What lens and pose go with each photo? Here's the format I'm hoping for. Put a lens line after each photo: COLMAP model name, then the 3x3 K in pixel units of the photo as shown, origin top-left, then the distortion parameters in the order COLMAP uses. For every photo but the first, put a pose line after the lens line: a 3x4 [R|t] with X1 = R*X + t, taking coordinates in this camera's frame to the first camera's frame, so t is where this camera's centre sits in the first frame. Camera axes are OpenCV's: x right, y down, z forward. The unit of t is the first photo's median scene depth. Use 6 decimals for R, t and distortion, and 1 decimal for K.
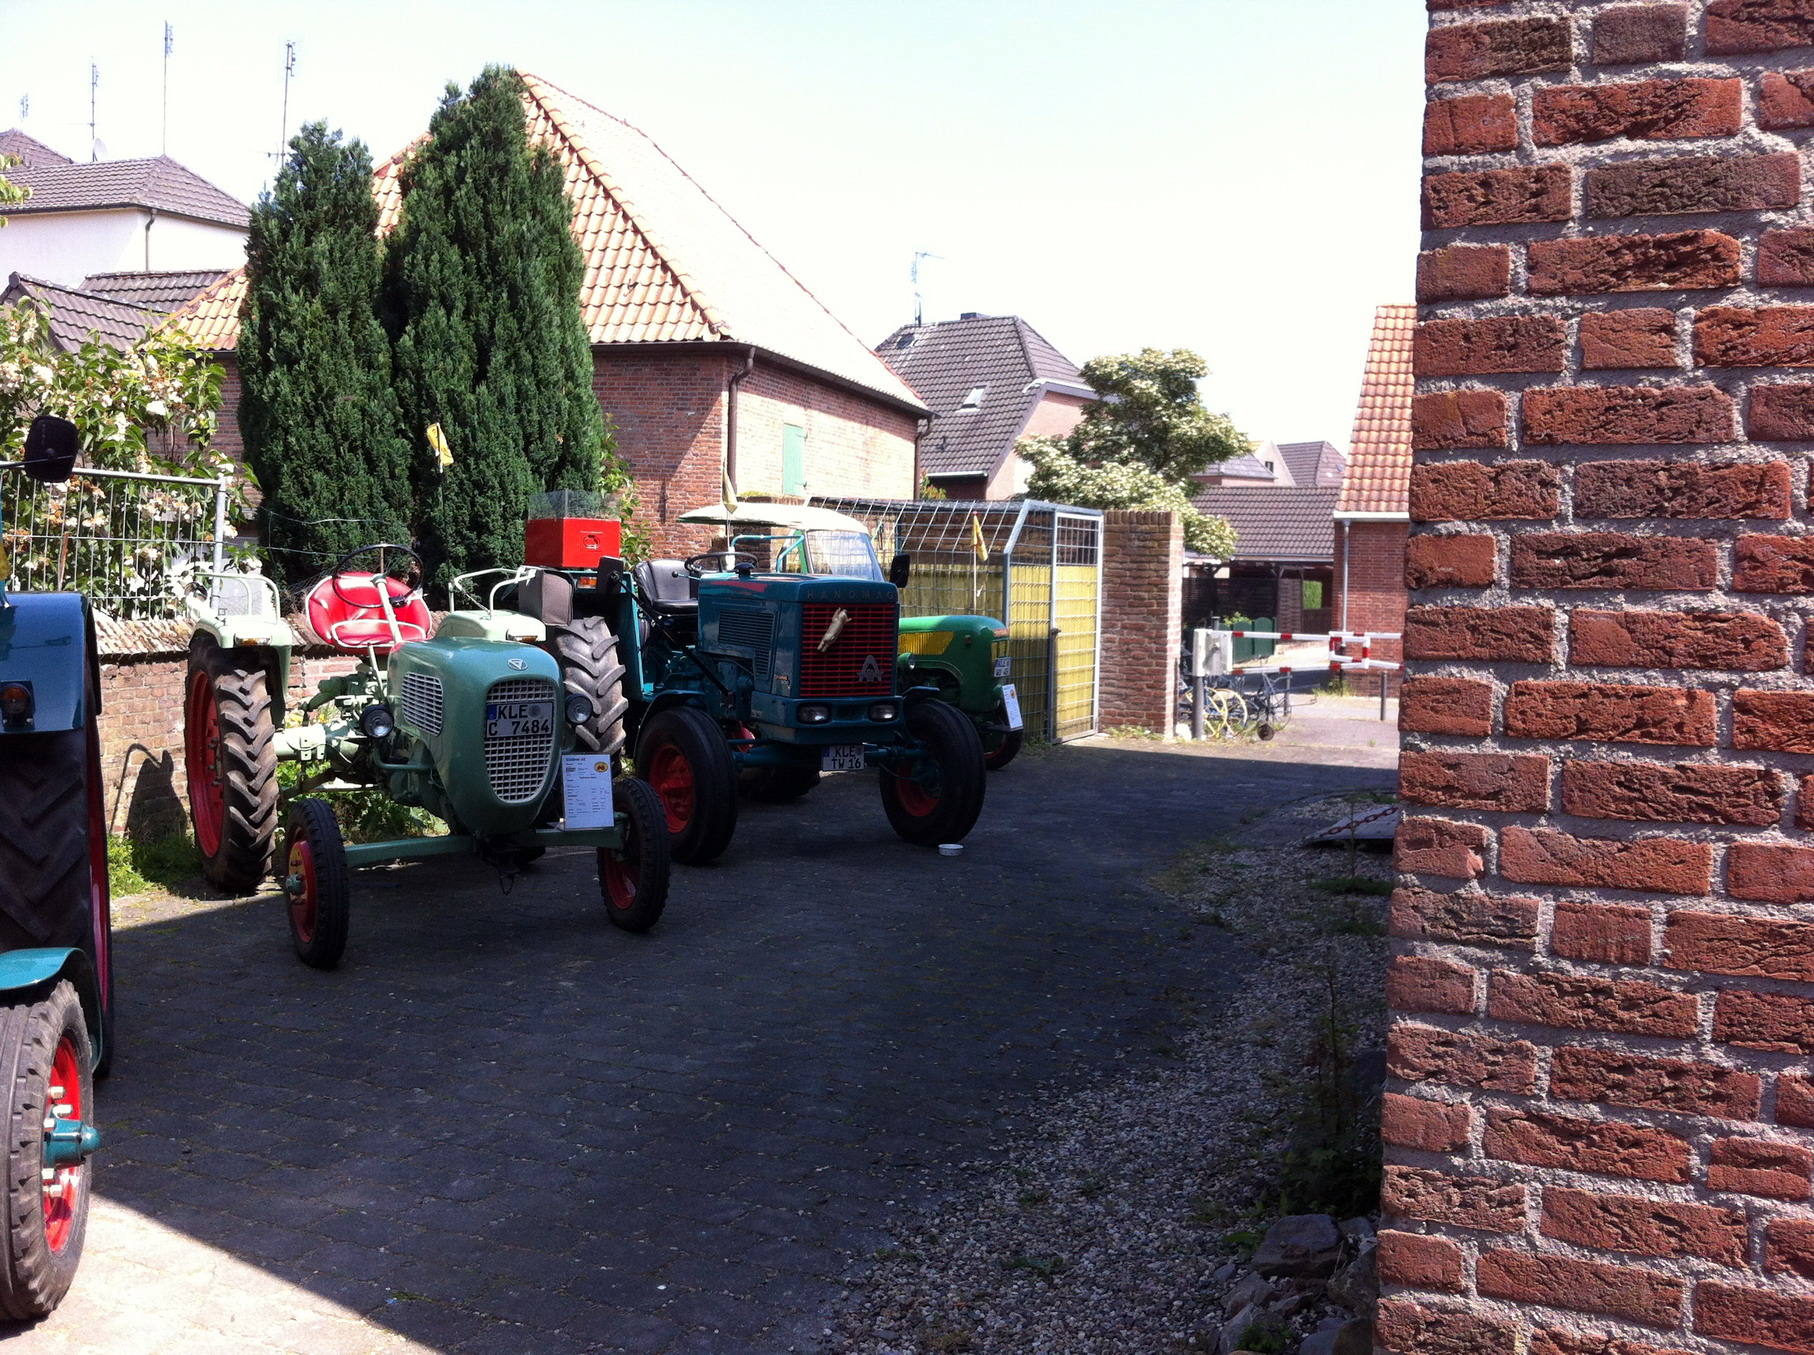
lens RADIAL K [[1741.5, 0, 926.6], [0, 1741.5, 677.0], [0, 0, 1]] dist [0.110150, -0.371505]
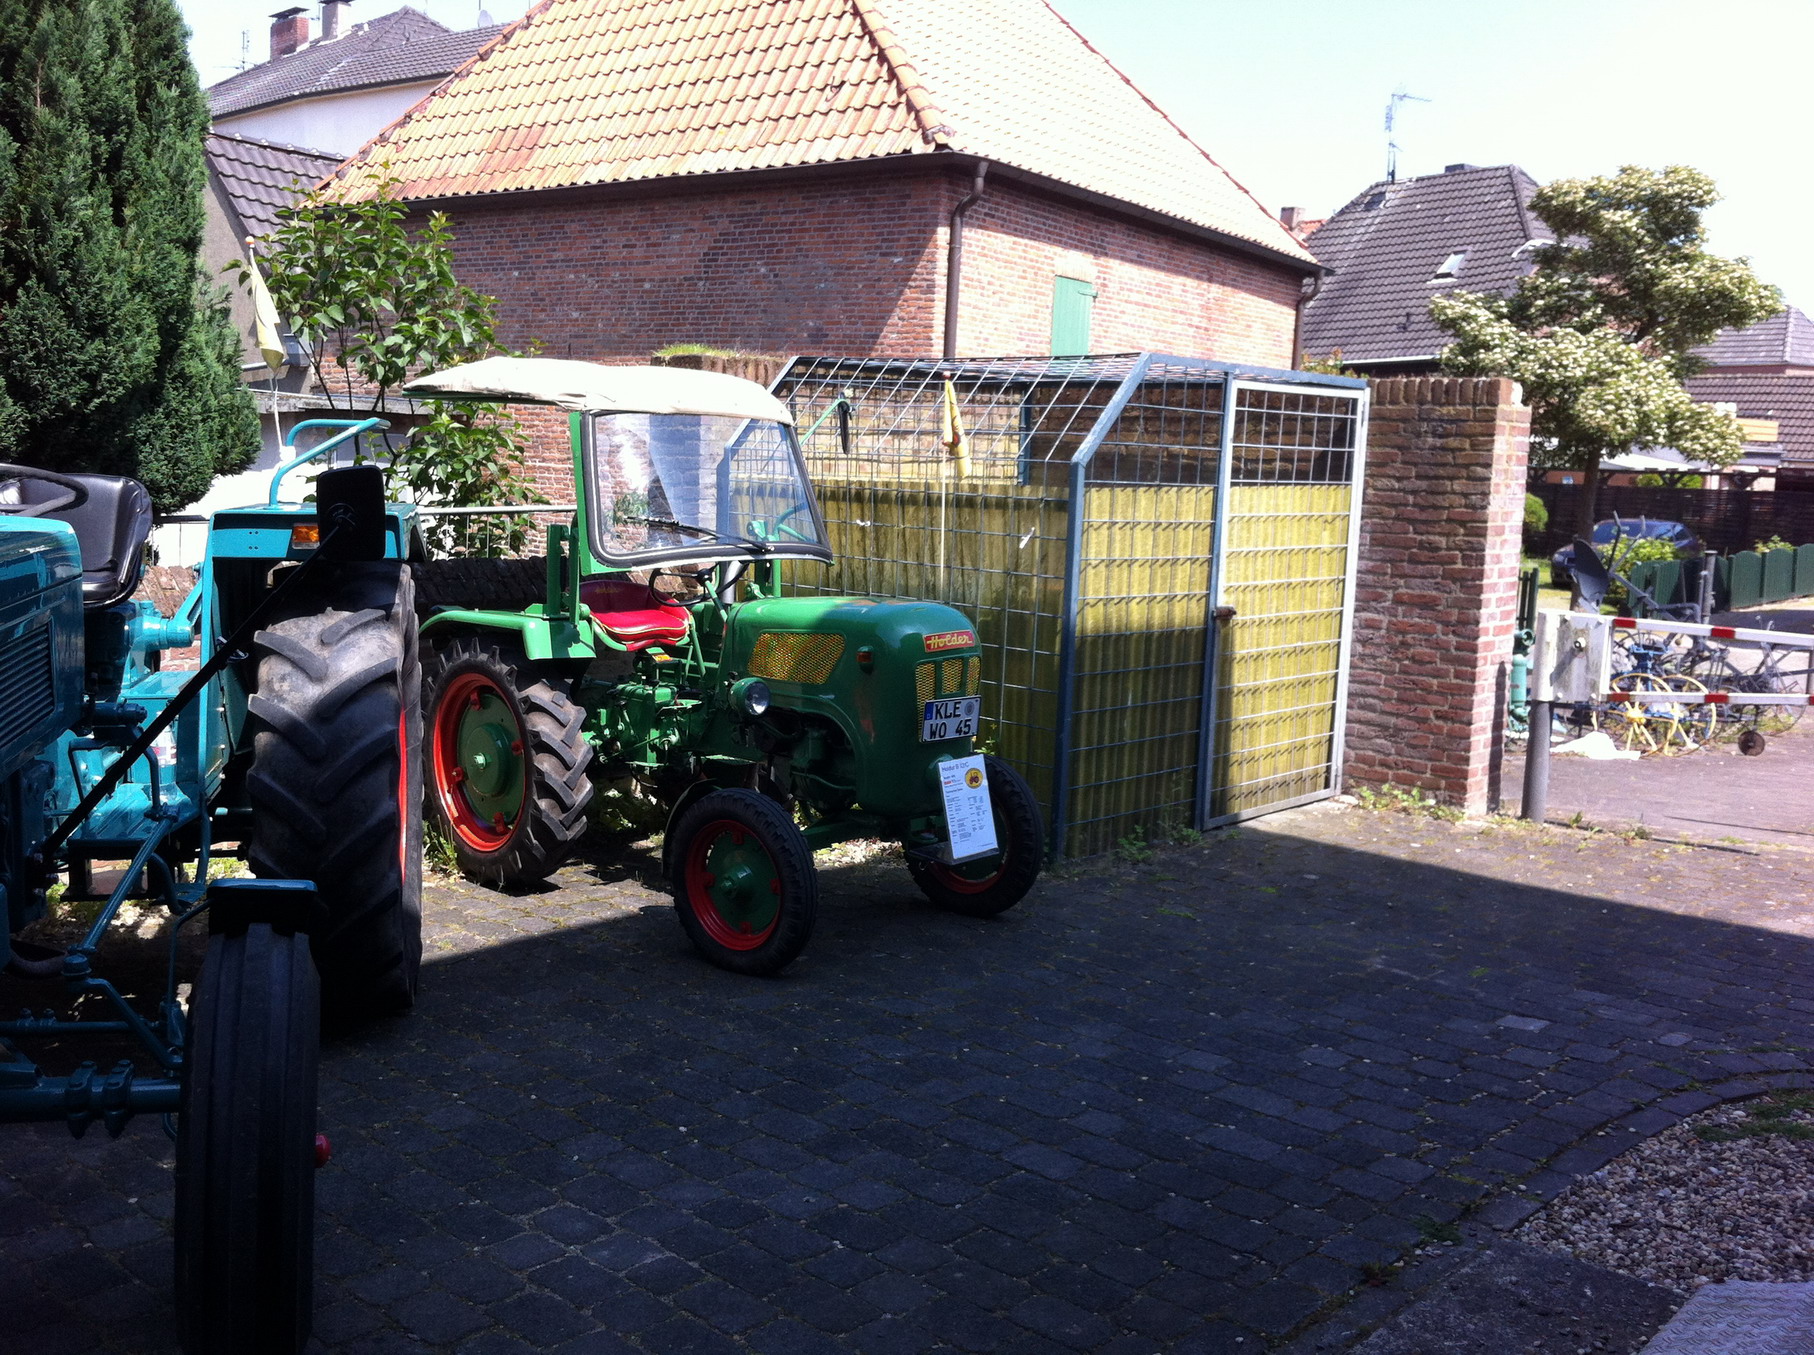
lens RADIAL K [[1727.8, 0, 904.1], [0, 1727.8, 710.2], [0, 0, 1]] dist [0.073529, -0.255087]
pose [[0.953024, 0.048037, -0.299062, 0.069609], [-0.025138, 0.996482, 0.079951, -0.018236], [0.301850, -0.068678, 0.950879, 0.241853]]
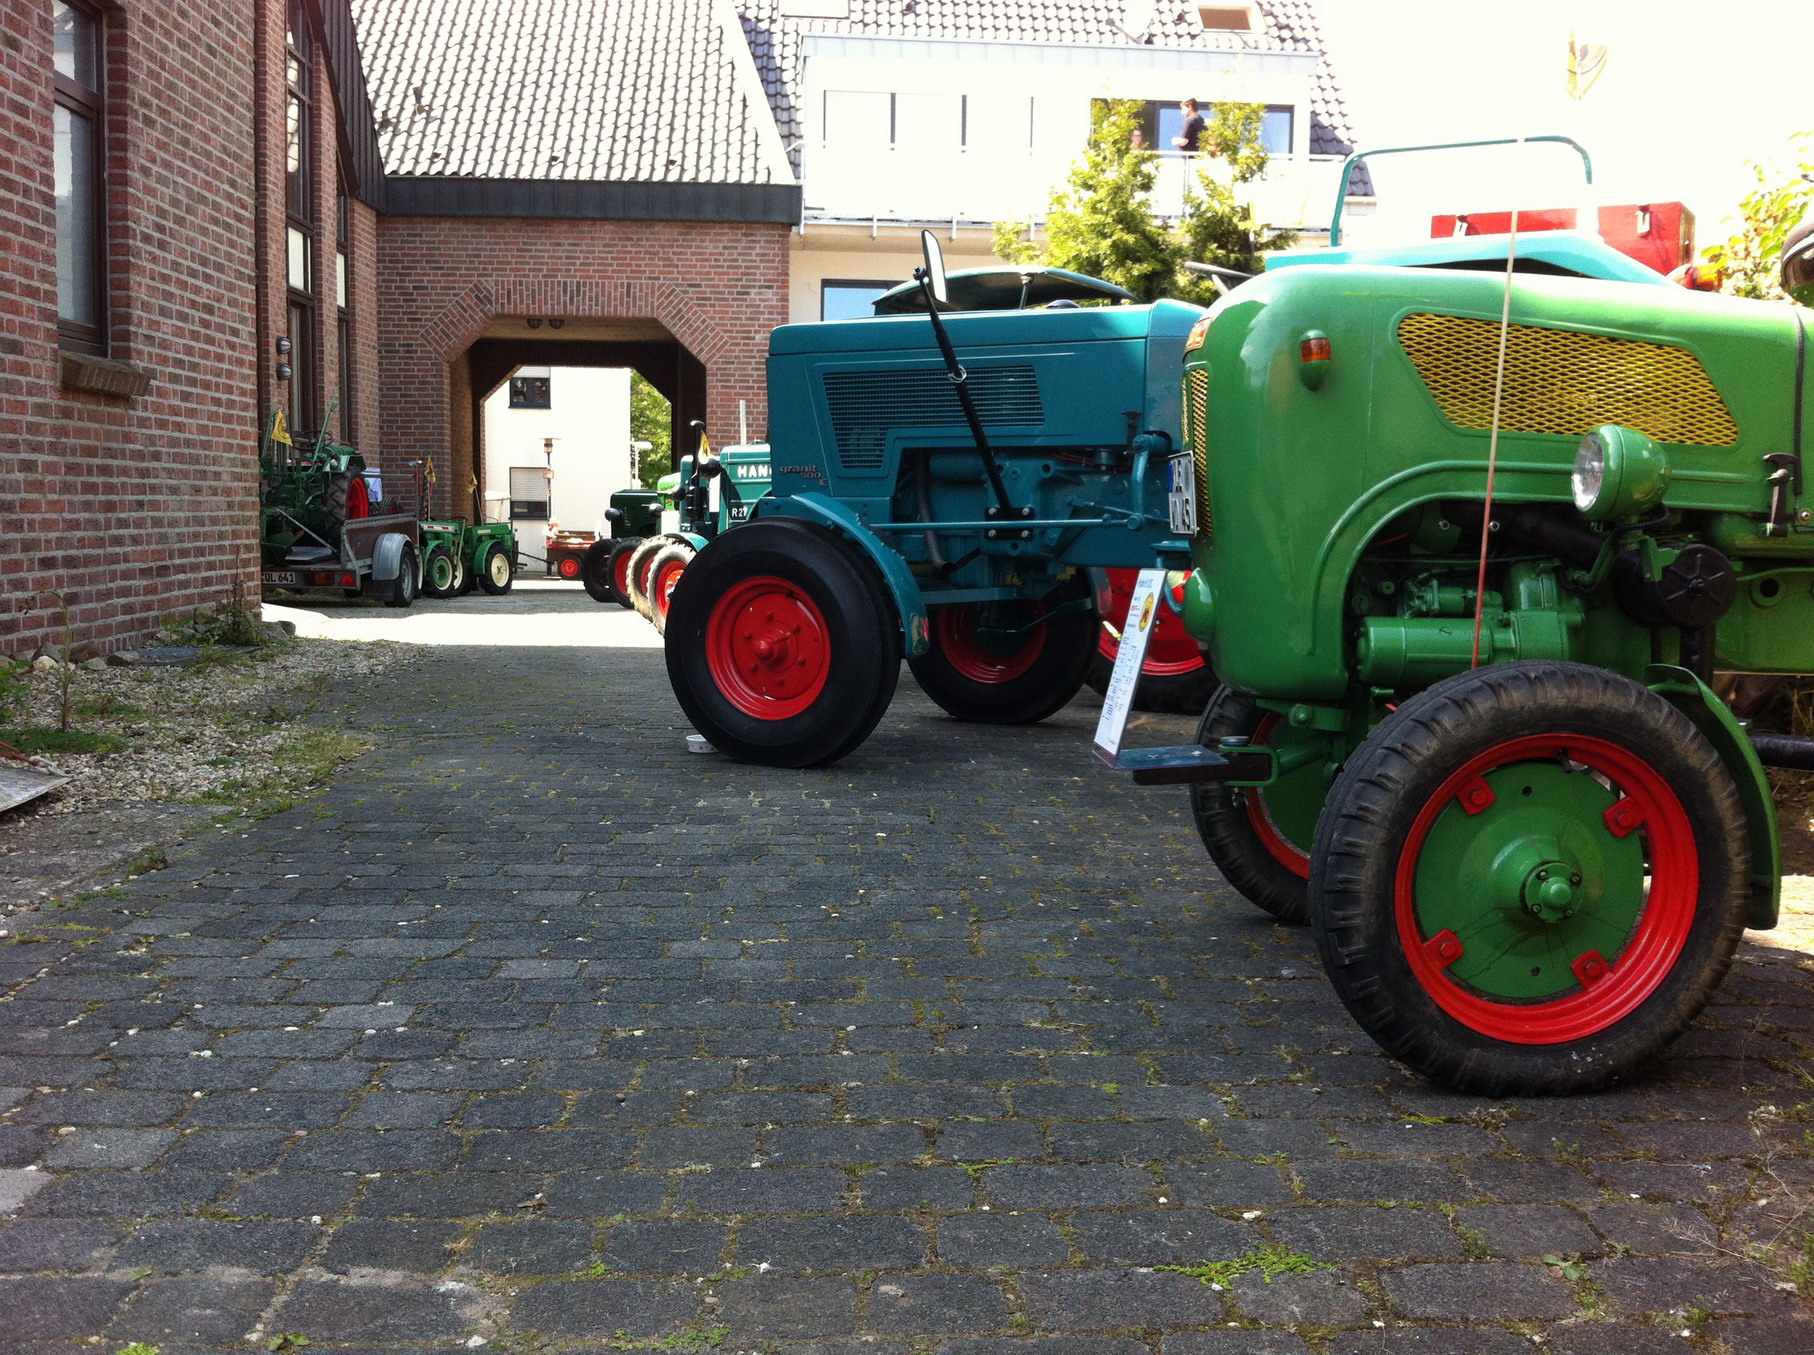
lens RADIAL K [[1732.3, 0, 911.0], [0, 1732.3, 706.1], [0, 0, 1]] dist [0.107024, -0.356540]
pose [[-0.881861, 0.014601, -0.471283, 0.077667], [-0.065403, 0.986070, 0.152931, -0.004742], [0.466952, 0.165687, -0.868622, 0.501221]]
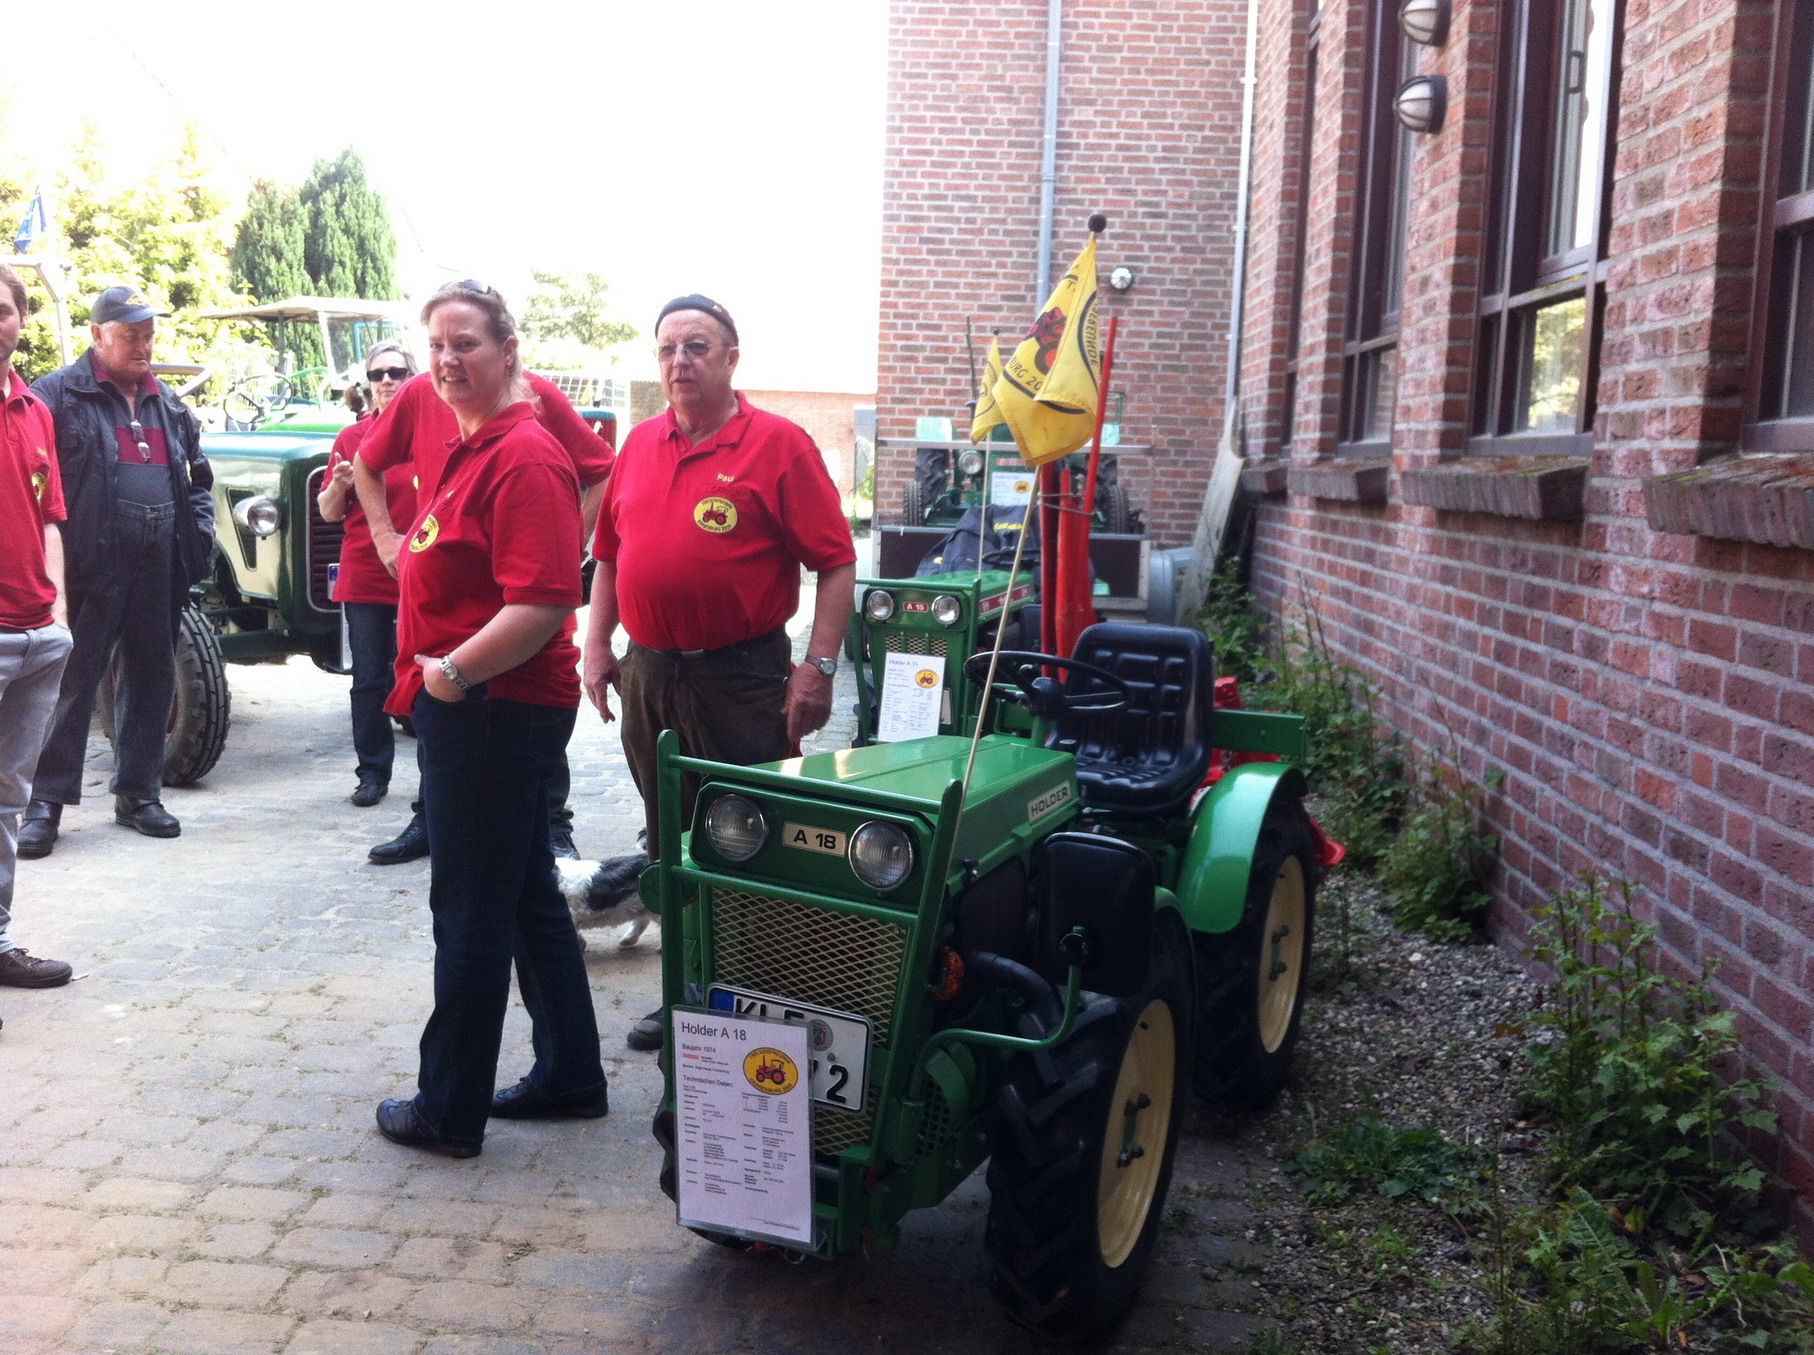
lens RADIAL K [[1727.8, 0, 904.1], [0, 1727.8, 710.2], [0, 0, 1]] dist [0.073529, -0.255087]
pose [[0.926171, -0.041285, 0.374836, -0.169736], [0.004212, 0.995060, 0.099190, 0.035964], [-0.377080, -0.090288, 0.921769, -0.413449]]
